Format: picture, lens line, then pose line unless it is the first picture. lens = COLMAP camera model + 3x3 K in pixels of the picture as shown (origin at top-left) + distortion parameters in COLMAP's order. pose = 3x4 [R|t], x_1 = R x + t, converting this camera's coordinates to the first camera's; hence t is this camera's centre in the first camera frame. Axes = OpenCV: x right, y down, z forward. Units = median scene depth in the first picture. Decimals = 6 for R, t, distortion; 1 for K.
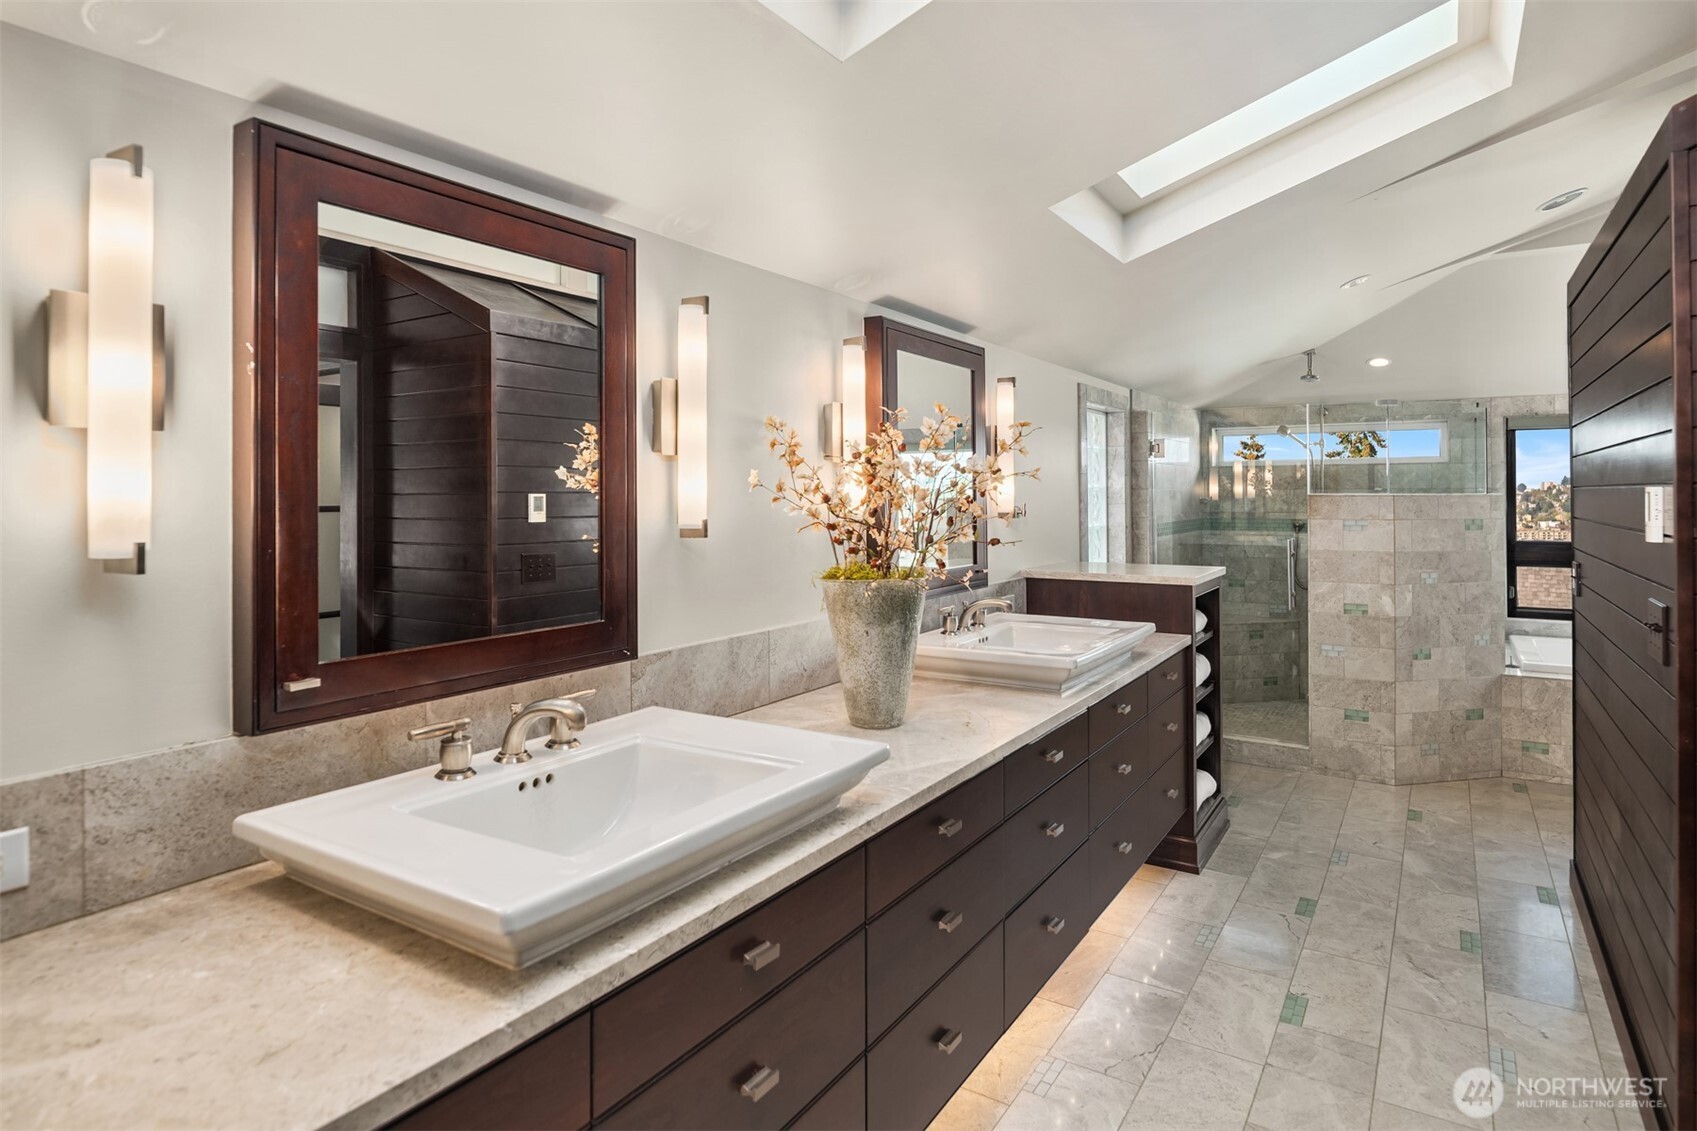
lens RADIAL K [[943.1, 0, 850.2], [0, 943.1, 468.3], [0, 0, 1]] dist [-0.003175, -0.009893]
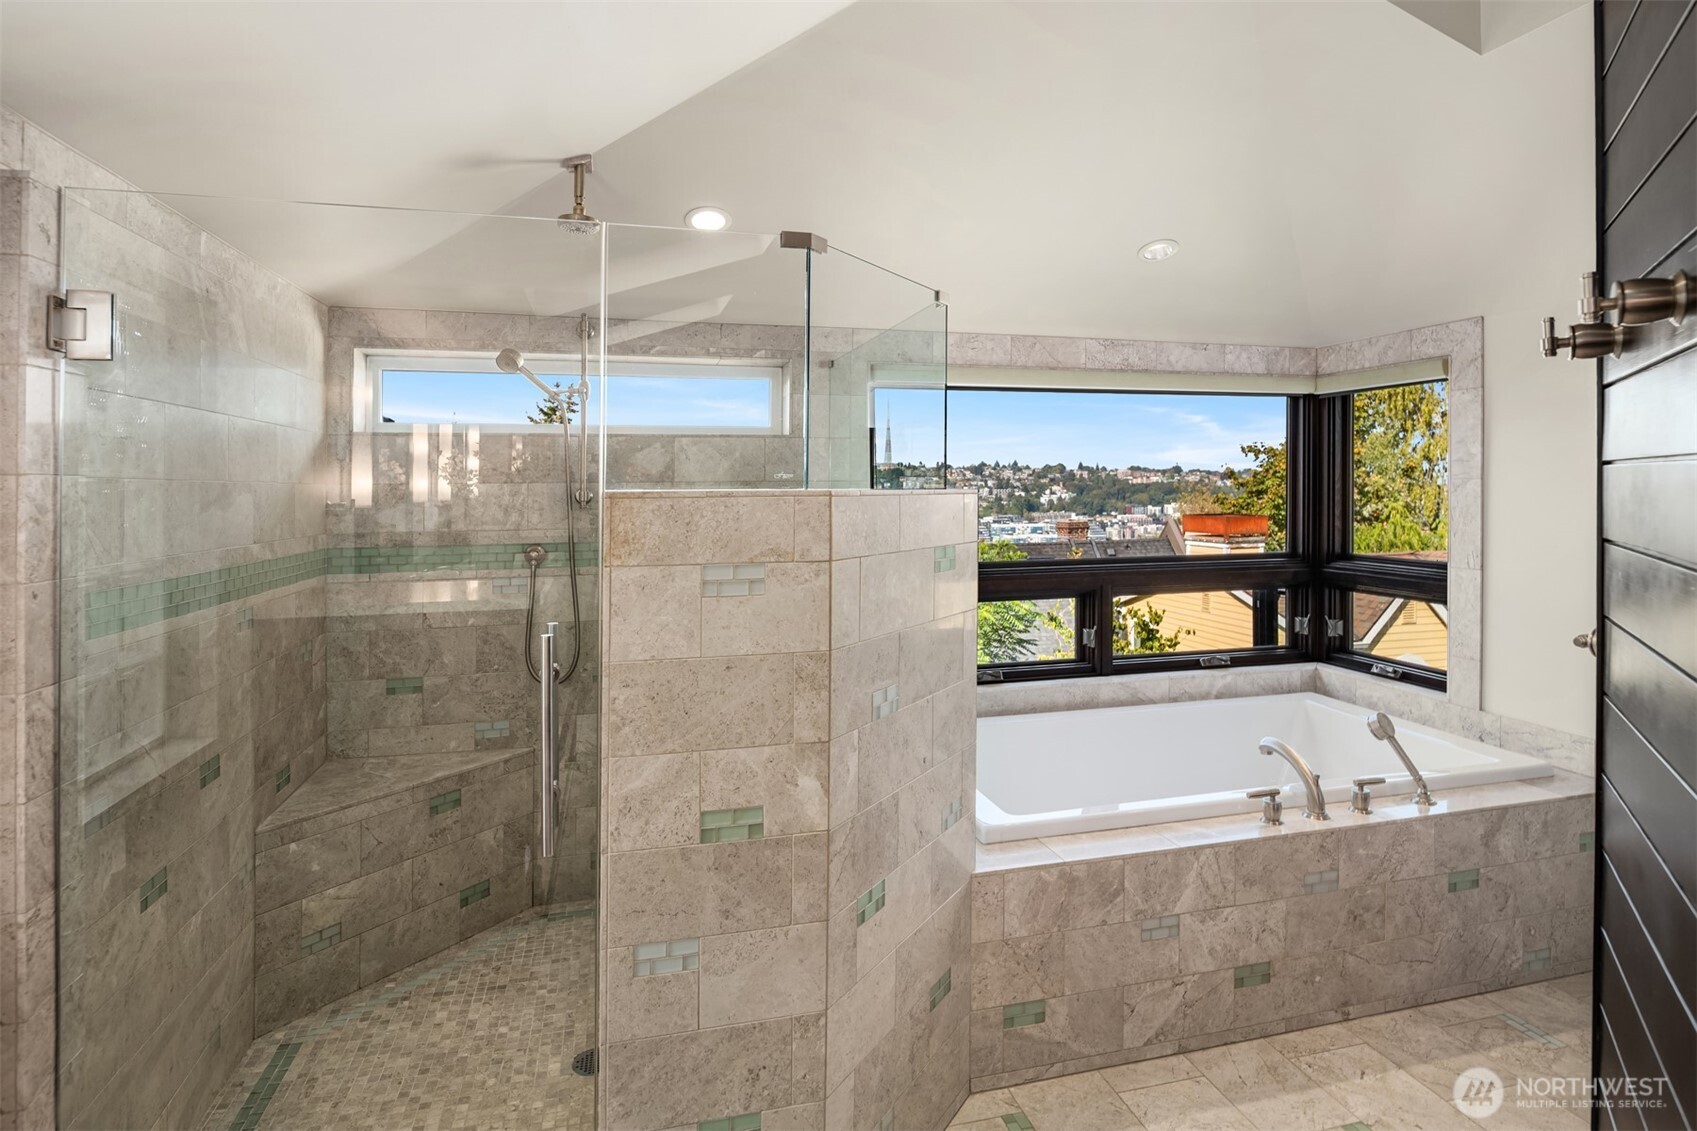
lens RADIAL K [[943.1, 0, 872.4], [0, 943.1, 473.6], [0, 0, 1]] dist [-0.003175, -0.009893]
pose [[0.680727, 0.012127, 0.732437, 0.314055], [-0.015172, 0.999882, -0.002454, 0.021633], [-0.732380, -0.009442, 0.680830, 0.718379]]
